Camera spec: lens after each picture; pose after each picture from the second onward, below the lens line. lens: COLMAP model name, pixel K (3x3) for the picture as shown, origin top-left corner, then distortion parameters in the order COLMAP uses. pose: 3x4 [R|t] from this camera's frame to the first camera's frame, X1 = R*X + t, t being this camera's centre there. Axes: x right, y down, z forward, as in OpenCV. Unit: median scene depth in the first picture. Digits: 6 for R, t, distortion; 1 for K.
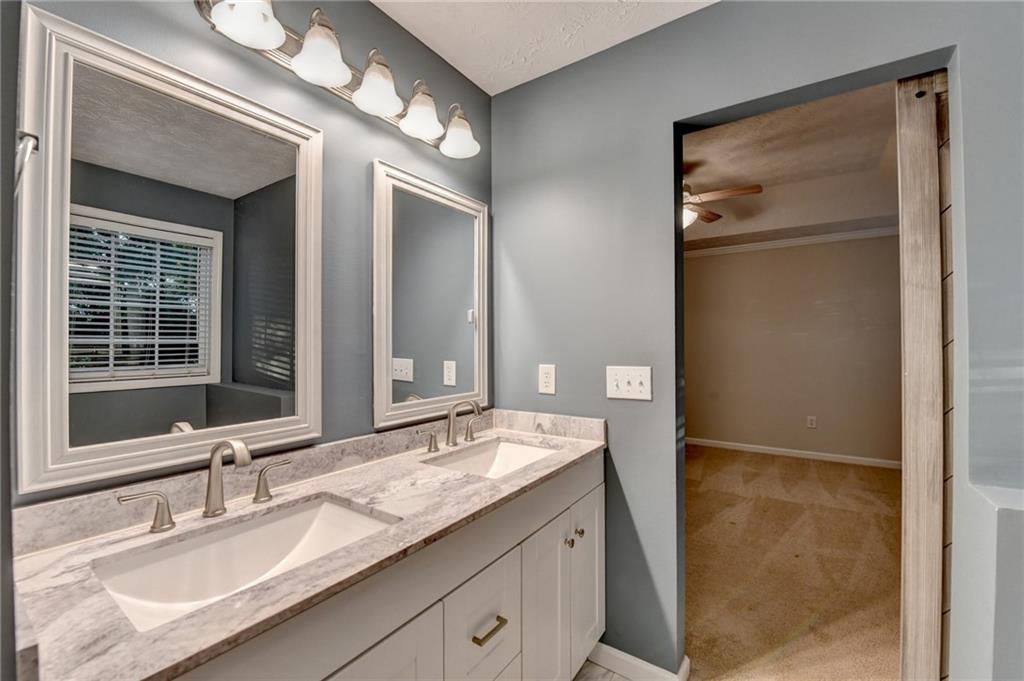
lens RADIAL K [[419.8, 0, 505.3], [0, 419.8, 341.6], [0, 0, 1]] dist [-0.014942, -0.000888]
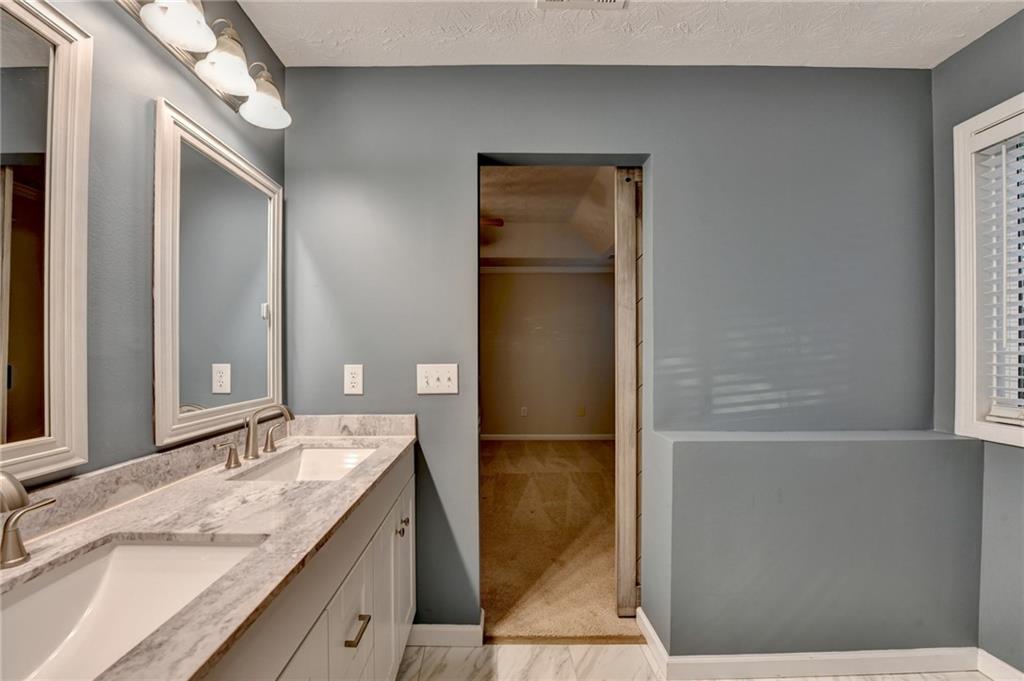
lens RADIAL K [[421.4, 0, 480.4], [0, 421.4, 356.7], [0, 0, 1]] dist [-0.019564, -0.000016]
pose [[0.820829, -0.000282, 0.571175, -0.260641], [-0.004861, 0.999960, 0.007480, 0.032951], [-0.571154, -0.008917, 0.820795, 0.031744]]
